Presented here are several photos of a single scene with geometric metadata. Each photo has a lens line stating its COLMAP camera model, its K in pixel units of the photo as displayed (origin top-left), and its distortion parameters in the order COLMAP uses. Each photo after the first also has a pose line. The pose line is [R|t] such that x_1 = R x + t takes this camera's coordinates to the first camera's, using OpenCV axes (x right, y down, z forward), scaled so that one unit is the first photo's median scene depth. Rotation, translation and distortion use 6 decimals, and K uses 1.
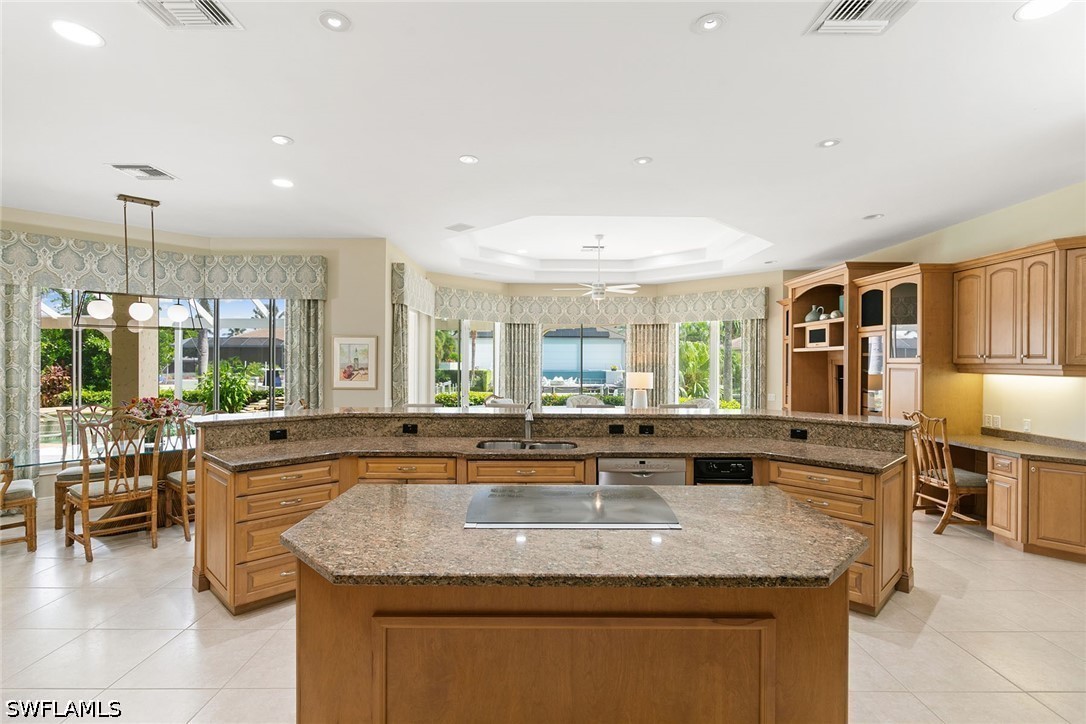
lens RADIAL K [[517.1, 0, 541.0], [0, 517.1, 363.5], [0, 0, 1]] dist [-0.002326, -0.001161]
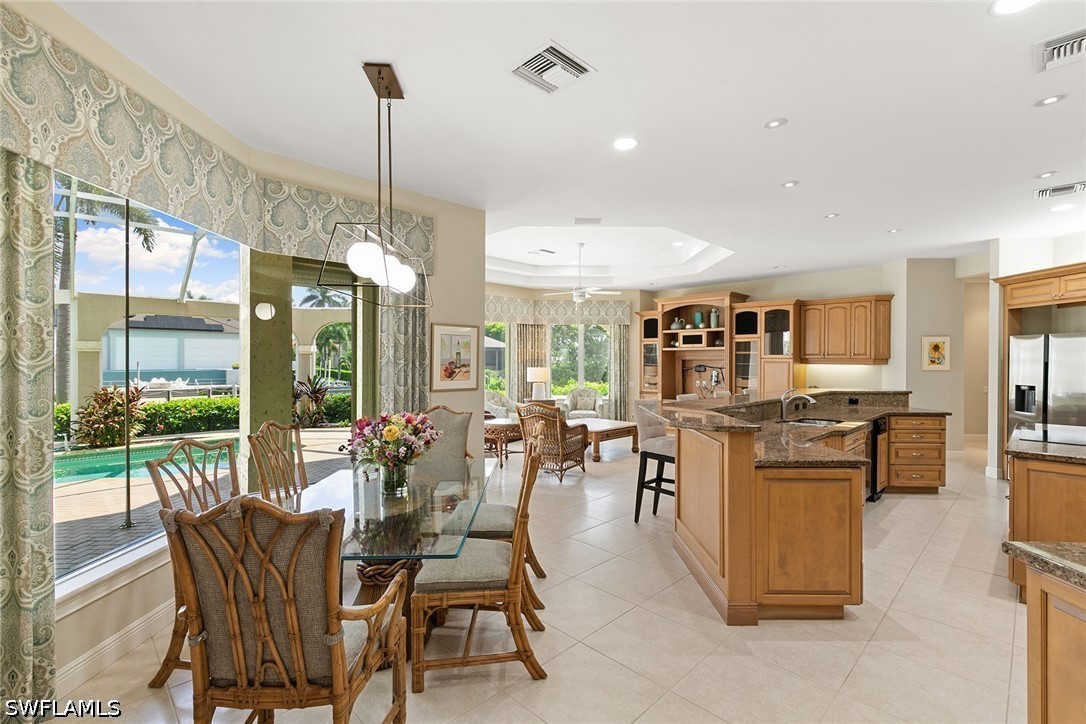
lens RADIAL K [[488.6, 0, 542.8], [0, 488.6, 359.6], [0, 0, 1]] dist [0.008990, -0.001736]
pose [[0.711445, -0.001854, 0.702739, -0.801499], [0.003560, 0.999993, -0.000967, 0.002309], [-0.702733, 0.003190, 0.711447, 0.361555]]
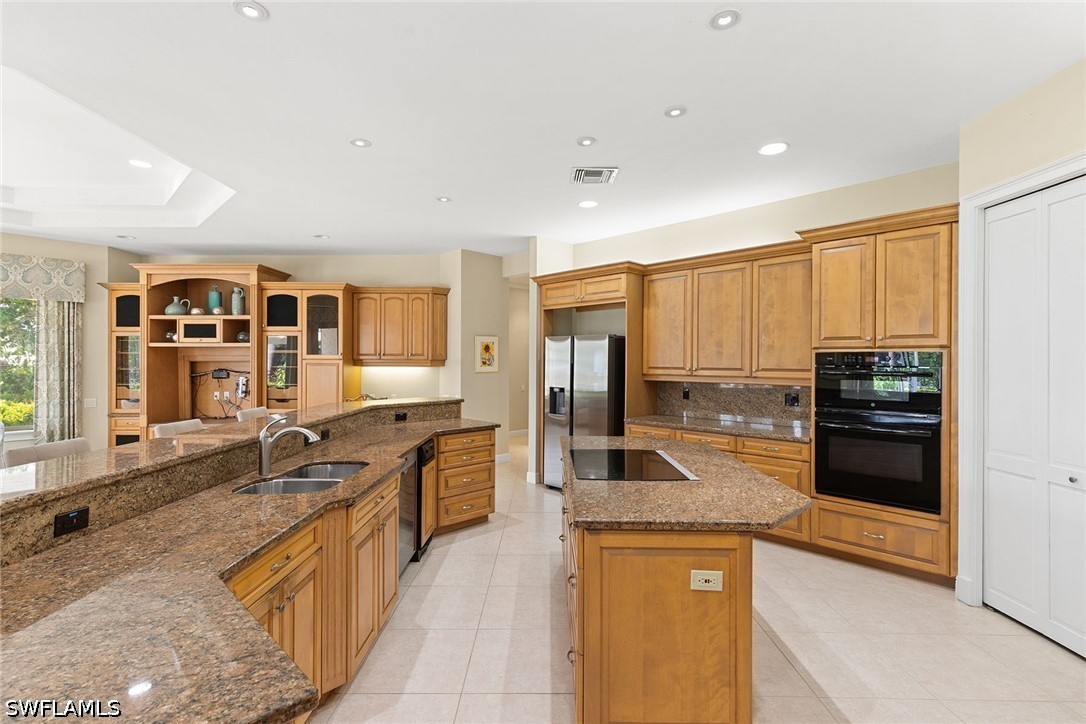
lens RADIAL K [[488.6, 0, 544.9], [0, 488.6, 359.9], [0, 0, 1]] dist [0.008990, -0.001736]
pose [[0.001257, -0.004520, 0.999989, -0.414964], [0.003895, 0.999982, 0.004515, -0.001733], [-0.999992, 0.003889, 0.001274, 0.403228]]
